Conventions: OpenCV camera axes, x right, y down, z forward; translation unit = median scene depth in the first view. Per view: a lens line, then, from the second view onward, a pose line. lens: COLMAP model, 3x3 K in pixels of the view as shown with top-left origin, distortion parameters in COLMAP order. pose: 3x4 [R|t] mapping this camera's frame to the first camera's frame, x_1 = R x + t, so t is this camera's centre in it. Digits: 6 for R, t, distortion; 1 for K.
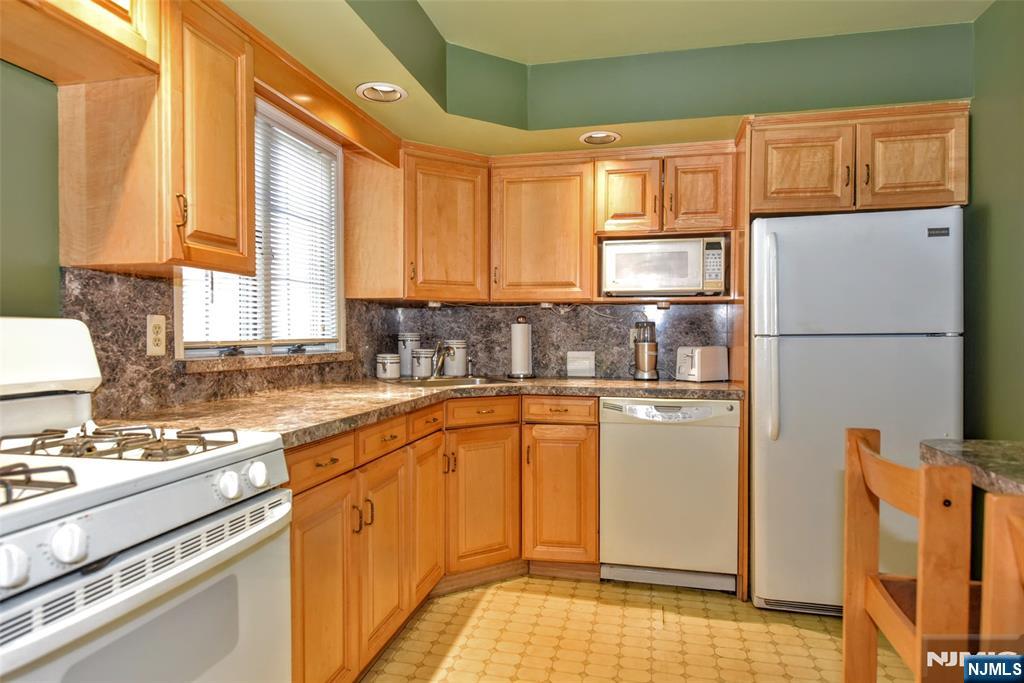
lens RADIAL K [[599.9, 0, 512.0], [0, 599.9, 341.5], [0, 0, 1]] dist [0.000224, -0.001763]
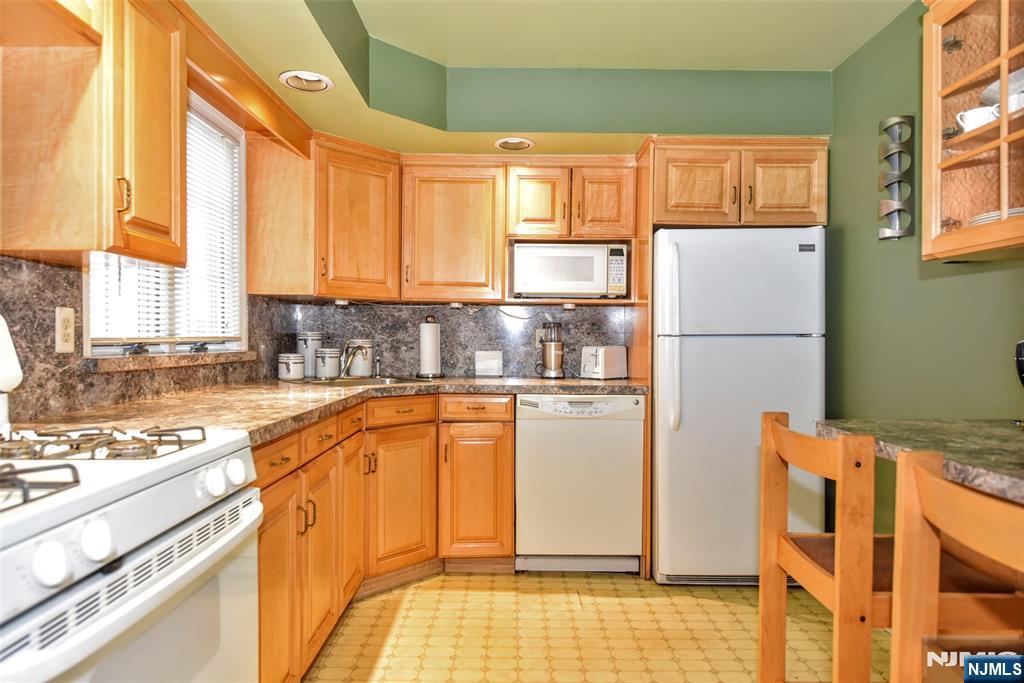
lens RADIAL K [[620.0, 0, 512.0], [0, 620.0, 341.5], [0, 0, 1]] dist [0.000891, -0.000206]
pose [[0.973779, 0.003467, 0.227470, -0.112393], [-0.002397, 0.999985, -0.004981, 0.007259], [-0.227484, 0.004305, 0.973772, -0.043002]]
